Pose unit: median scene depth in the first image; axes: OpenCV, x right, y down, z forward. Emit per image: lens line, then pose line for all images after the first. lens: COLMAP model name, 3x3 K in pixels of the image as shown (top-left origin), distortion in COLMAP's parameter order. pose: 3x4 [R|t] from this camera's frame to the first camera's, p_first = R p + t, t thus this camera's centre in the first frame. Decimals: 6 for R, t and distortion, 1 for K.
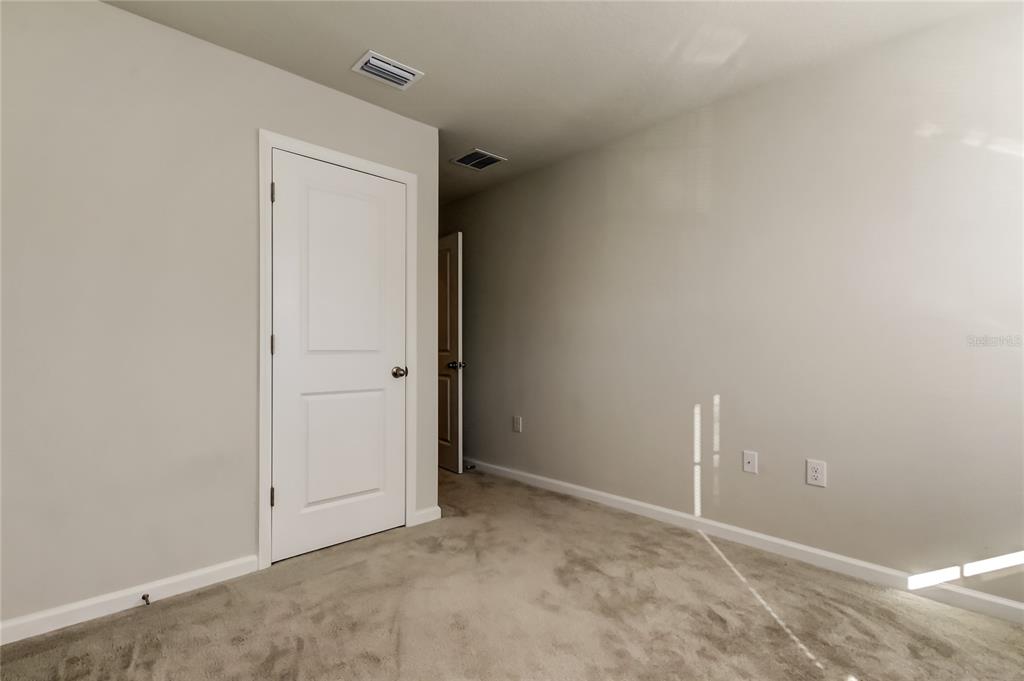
lens RADIAL K [[483.2, 0, 509.4], [0, 483.2, 350.8], [0, 0, 1]] dist [0.000984, 0.000424]
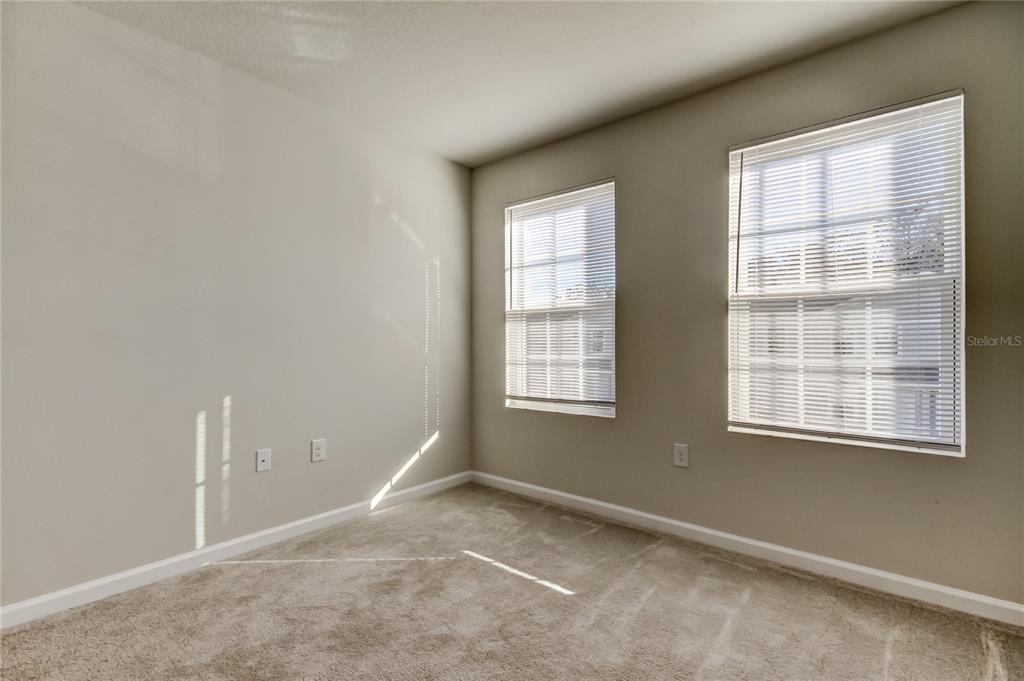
lens RADIAL K [[458.8, 0, 512.0], [0, 458.8, 340.5], [0, 0, 1]] dist [0.000288, -0.000029]
pose [[-0.122200, 0.008671, 0.992468, -0.485522], [0.002860, 0.999961, -0.008384, -0.001885], [-0.992501, 0.001814, -0.122220, 0.614608]]
